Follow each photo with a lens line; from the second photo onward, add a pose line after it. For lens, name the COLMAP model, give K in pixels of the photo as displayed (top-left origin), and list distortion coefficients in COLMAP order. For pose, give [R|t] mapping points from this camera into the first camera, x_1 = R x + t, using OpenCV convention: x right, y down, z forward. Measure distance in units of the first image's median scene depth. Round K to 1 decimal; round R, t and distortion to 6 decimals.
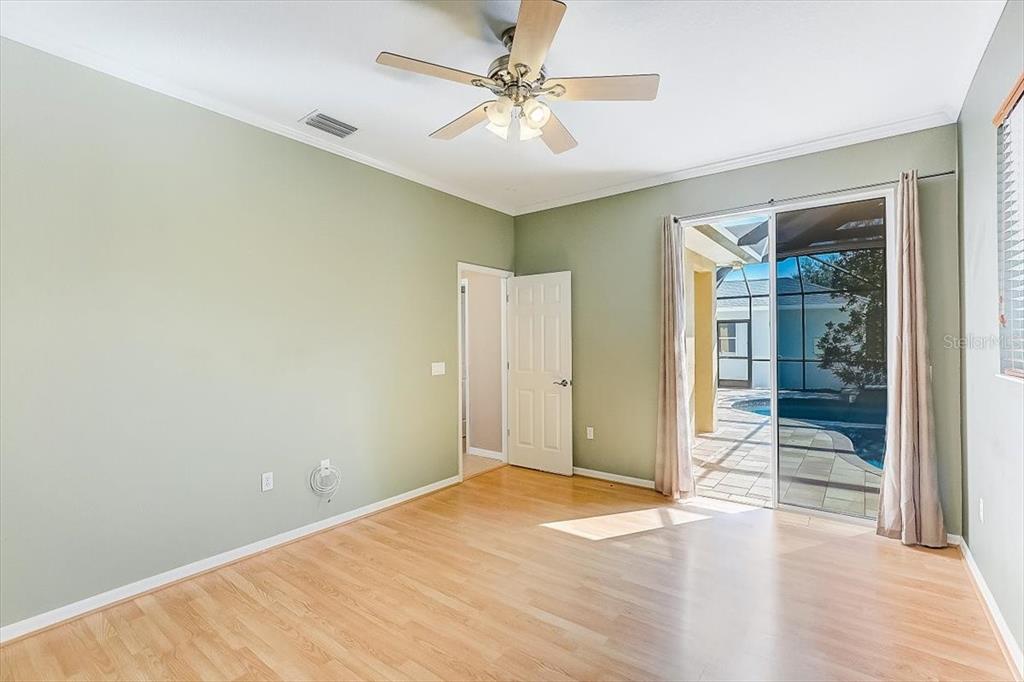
lens RADIAL K [[463.8, 0, 513.2], [0, 463.8, 342.8], [0, 0, 1]] dist [-0.018977, 0.003977]
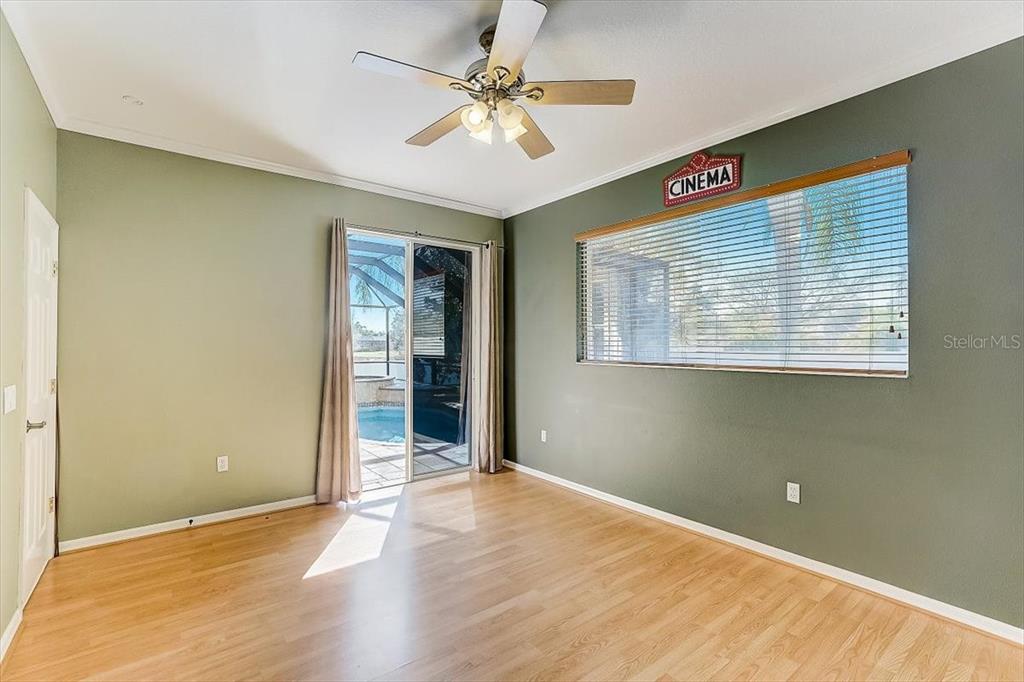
lens RADIAL K [[463.8, 0, 513.9], [0, 463.8, 340.0], [0, 0, 1]] dist [-0.018977, 0.003977]
pose [[0.262917, 0.011285, 0.964753, -0.523939], [-0.001736, 0.999936, -0.011223, -0.004120], [-0.964817, 0.001276, 0.262919, 0.387200]]
